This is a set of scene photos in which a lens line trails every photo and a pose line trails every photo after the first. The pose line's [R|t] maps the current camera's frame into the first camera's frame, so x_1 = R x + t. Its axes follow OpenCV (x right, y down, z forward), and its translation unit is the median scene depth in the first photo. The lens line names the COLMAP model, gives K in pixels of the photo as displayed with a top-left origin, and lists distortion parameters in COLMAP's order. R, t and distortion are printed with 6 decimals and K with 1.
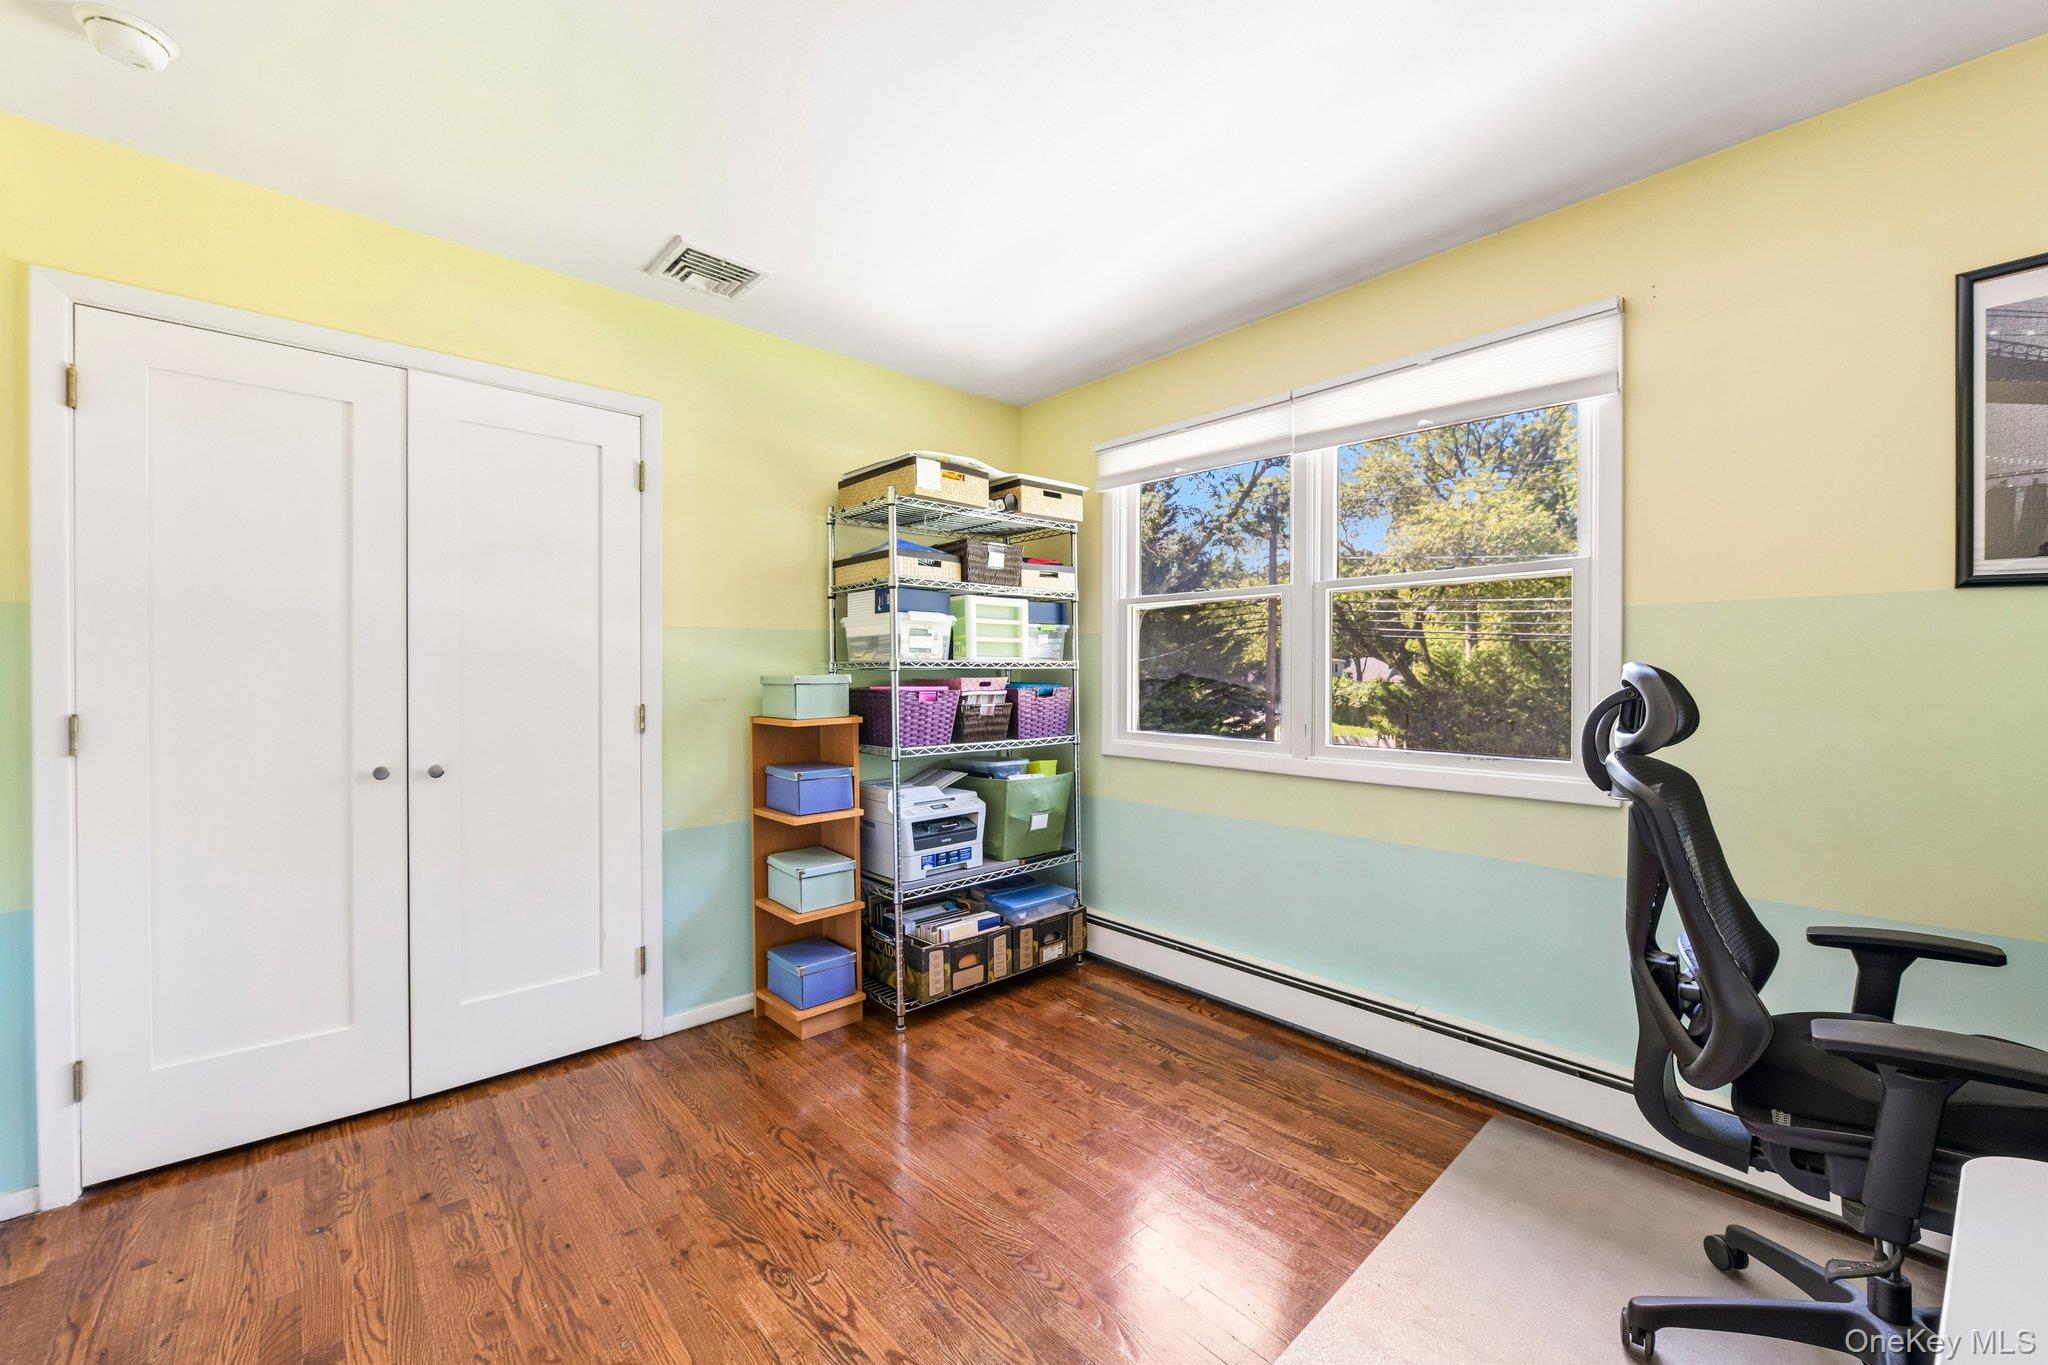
lens RADIAL K [[808.1, 0, 1029.2], [0, 808.1, 678.8], [0, 0, 1]] dist [-0.001748, -0.000251]
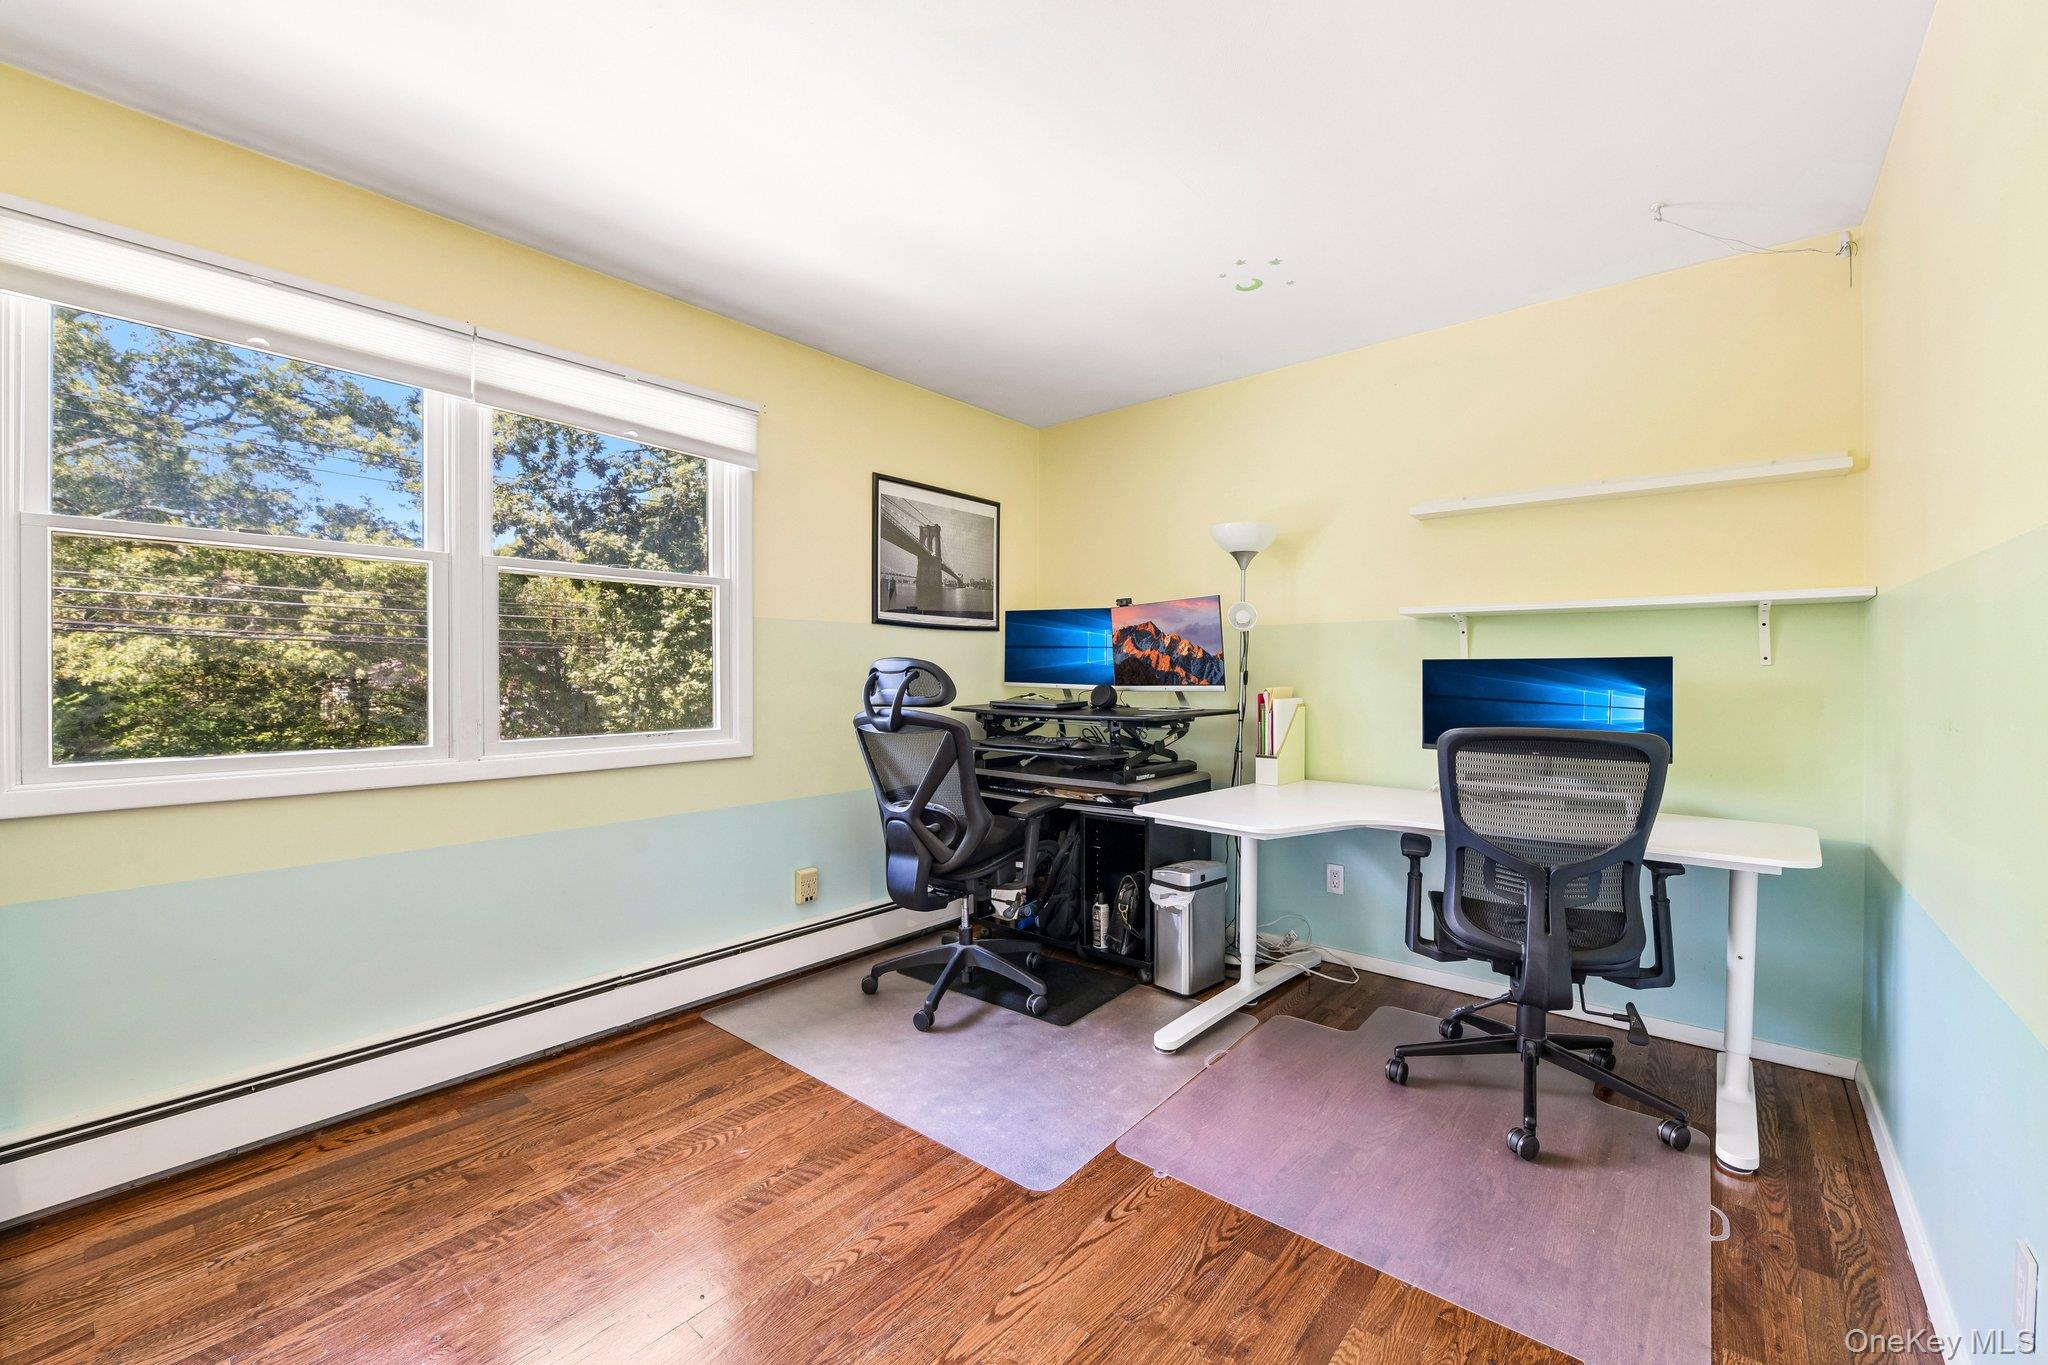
lens RADIAL K [[808.1, 0, 1030.1], [0, 808.1, 679.2], [0, 0, 1]] dist [-0.001748, -0.000251]
pose [[-0.133230, -0.011976, 0.991013, -0.699090], [0.000264, 0.999927, 0.012120, 0.003696], [-0.991085, 0.001876, -0.133217, 0.634632]]
